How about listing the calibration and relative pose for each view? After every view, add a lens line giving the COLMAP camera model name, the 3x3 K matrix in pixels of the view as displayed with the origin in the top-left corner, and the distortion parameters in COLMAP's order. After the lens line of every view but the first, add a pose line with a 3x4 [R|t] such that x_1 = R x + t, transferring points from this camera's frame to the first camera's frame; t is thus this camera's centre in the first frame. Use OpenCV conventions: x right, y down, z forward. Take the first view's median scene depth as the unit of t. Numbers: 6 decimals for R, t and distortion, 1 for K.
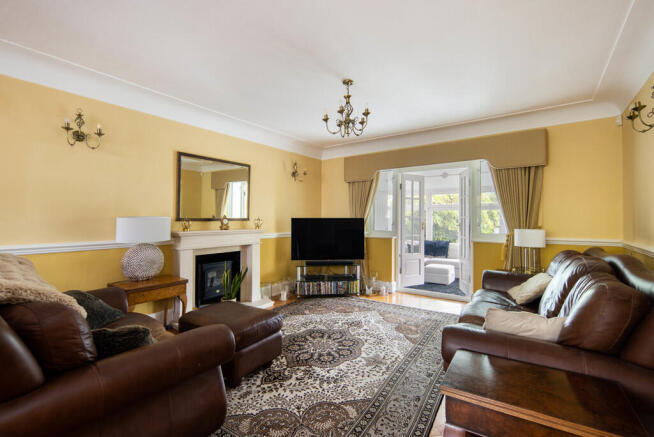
lens RADIAL K [[306.8, 0, 326.0], [0, 306.8, 218.4], [0, 0, 1]] dist [-0.001426, -0.000425]
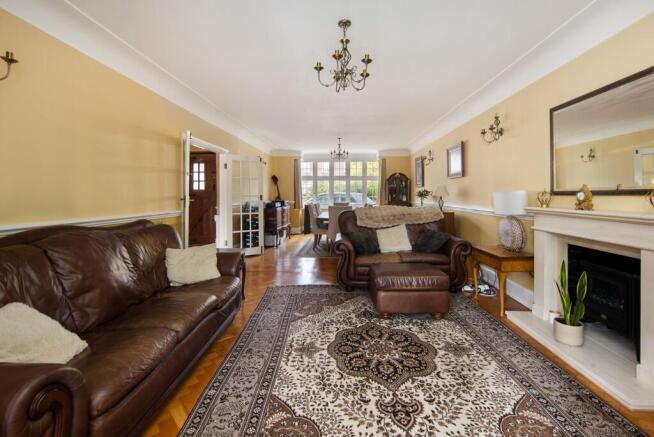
lens RADIAL K [[306.8, 0, 320.2], [0, 306.8, 193.7], [0, 0, 1]] dist [-0.001426, -0.000425]
pose [[-0.859119, -0.002794, -0.511768, 0.538162], [0.000802, 0.999977, -0.006805, 0.013293], [0.511775, -0.006256, -0.859097, 1.634283]]
